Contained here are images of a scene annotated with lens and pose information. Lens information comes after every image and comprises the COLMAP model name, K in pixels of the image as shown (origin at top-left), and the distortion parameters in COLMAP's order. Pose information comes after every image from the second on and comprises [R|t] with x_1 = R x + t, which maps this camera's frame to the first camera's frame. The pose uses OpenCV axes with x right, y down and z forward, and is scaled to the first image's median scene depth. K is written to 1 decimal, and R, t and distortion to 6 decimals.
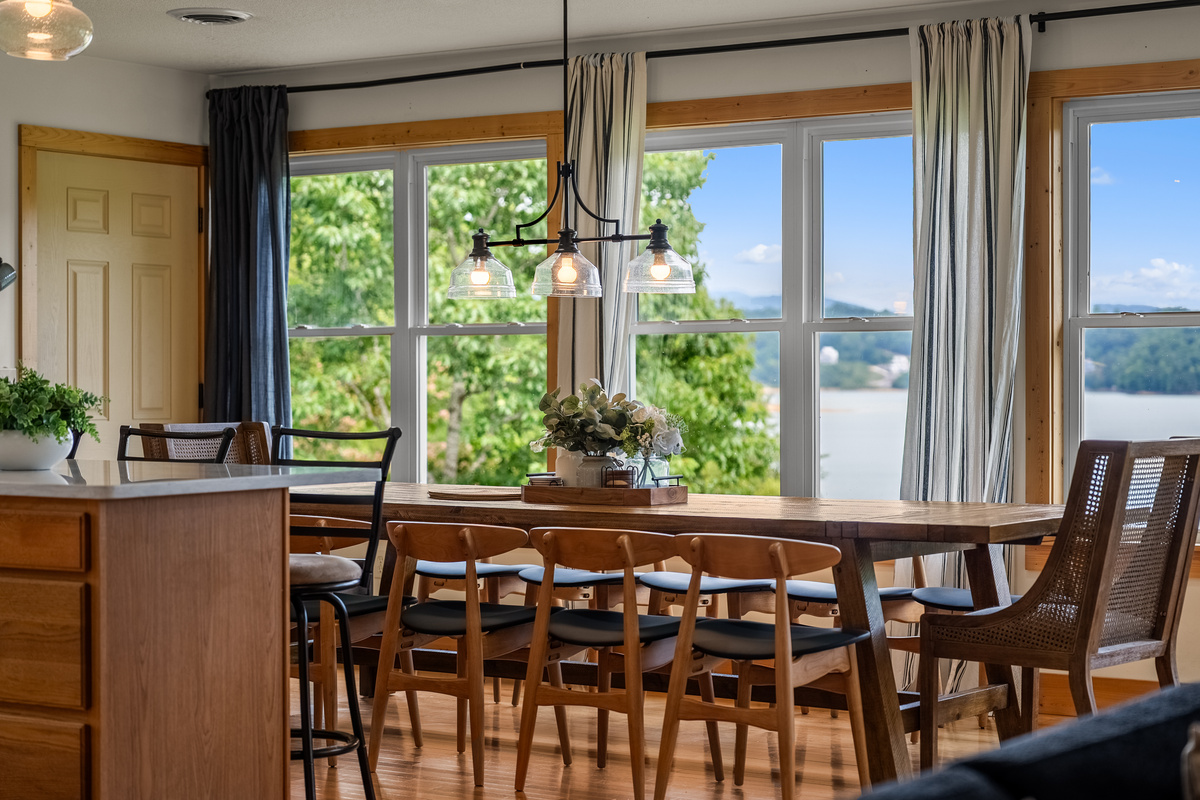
lens RADIAL K [[2442.5, 0, 600.4], [0, 2442.5, 403.9], [0, 0, 1]] dist [0.047688, 0.000000]
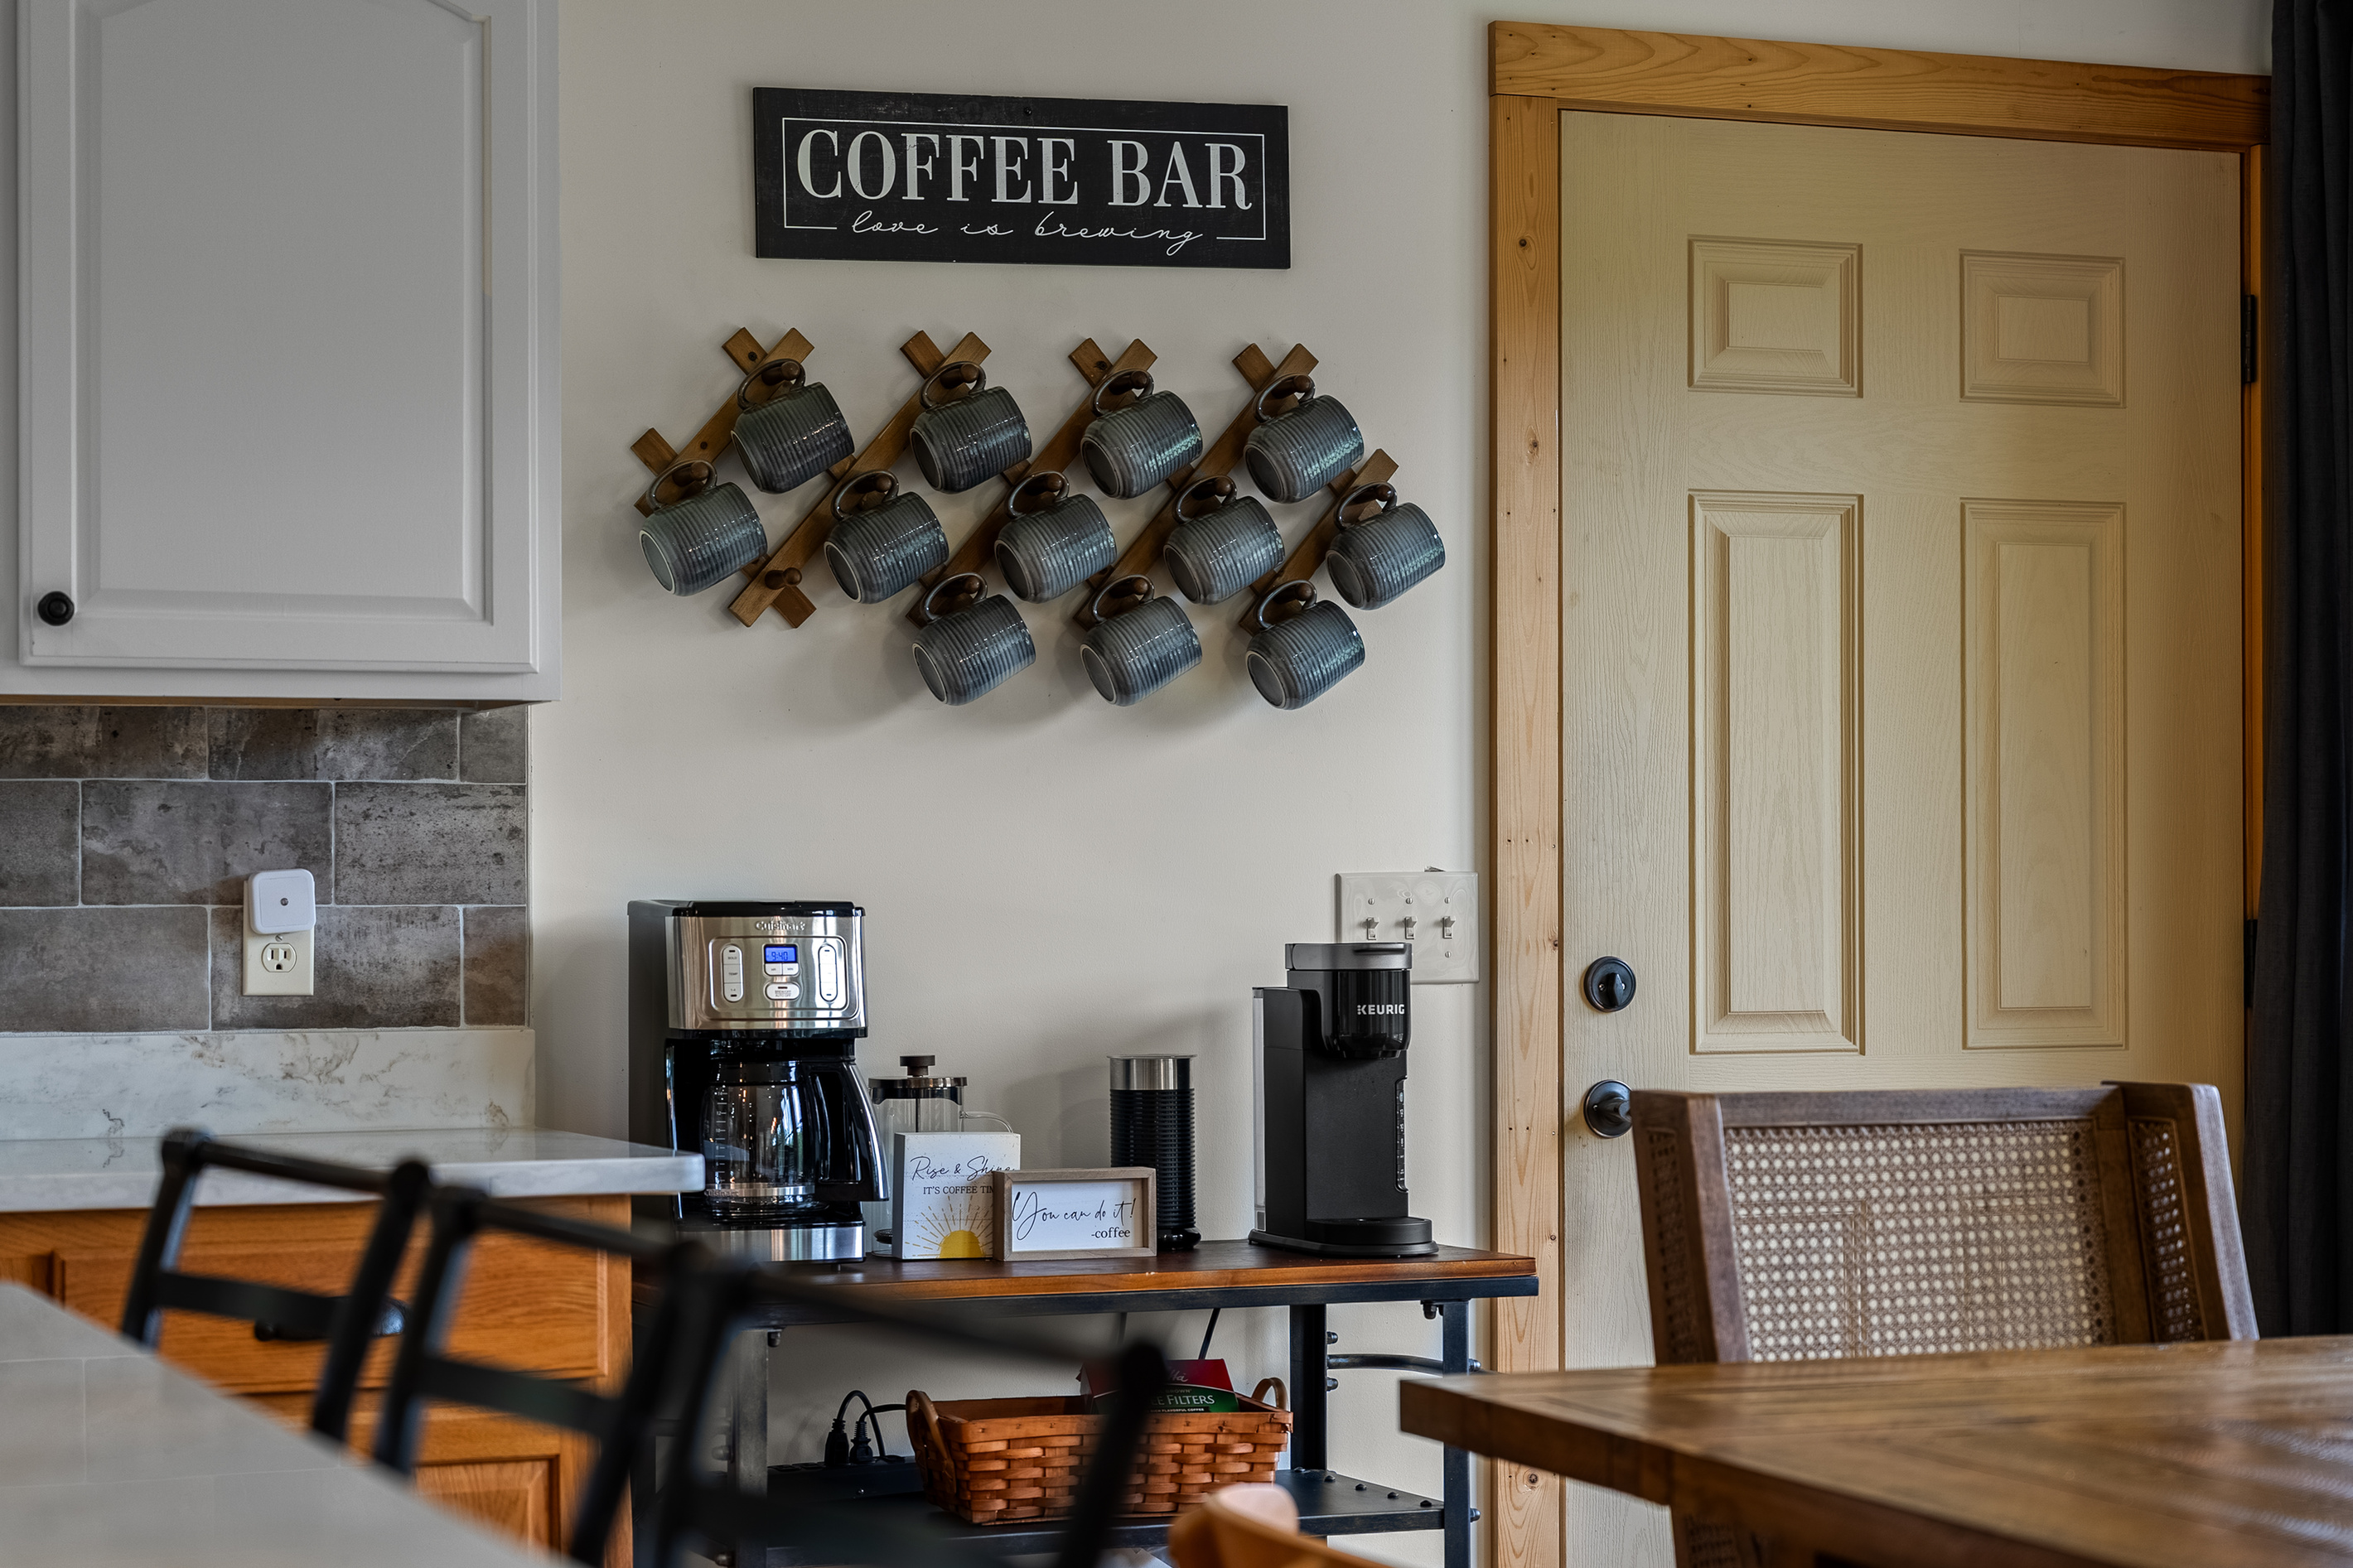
lens RADIAL K [[4788.8, 0, 1180.7], [0, 4788.8, 796.0], [0, 0, 1]] dist [0.047688, 0.000000]
pose [[0.832998, -0.020981, -0.552878, 0.046898], [0.001593, 0.999368, -0.035524, -0.003996], [0.553274, 0.028710, 0.832504, 0.580157]]
